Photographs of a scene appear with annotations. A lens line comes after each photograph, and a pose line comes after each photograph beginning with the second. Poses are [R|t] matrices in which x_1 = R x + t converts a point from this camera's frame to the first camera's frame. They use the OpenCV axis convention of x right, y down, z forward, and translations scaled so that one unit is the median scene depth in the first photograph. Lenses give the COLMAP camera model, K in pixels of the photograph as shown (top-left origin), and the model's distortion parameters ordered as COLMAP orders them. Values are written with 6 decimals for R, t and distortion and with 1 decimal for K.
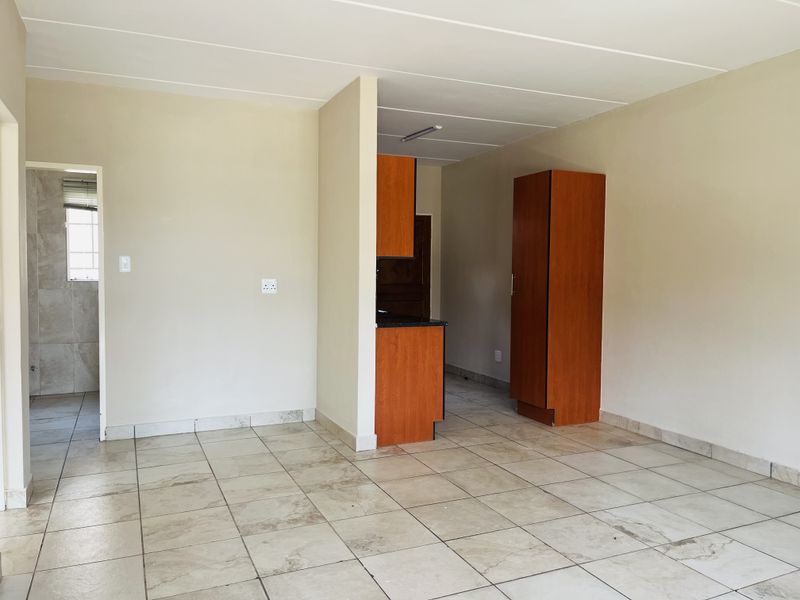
lens RADIAL K [[613.4, 0, 394.1], [0, 613.4, 294.4], [0, 0, 1]] dist [0.052517, -0.091077]
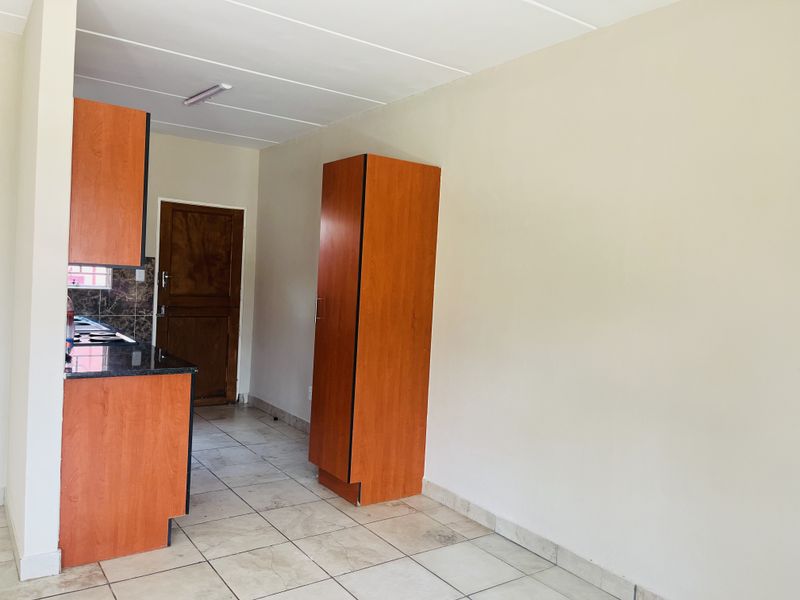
lens RADIAL K [[613.4, 0, 394.1], [0, 613.4, 294.4], [0, 0, 1]] dist [0.052517, -0.091077]
pose [[0.978612, 0.036796, 0.202398, 0.149386], [-0.036559, 0.999319, -0.004908, -0.035816], [-0.202441, -0.002596, 0.979291, 0.292236]]
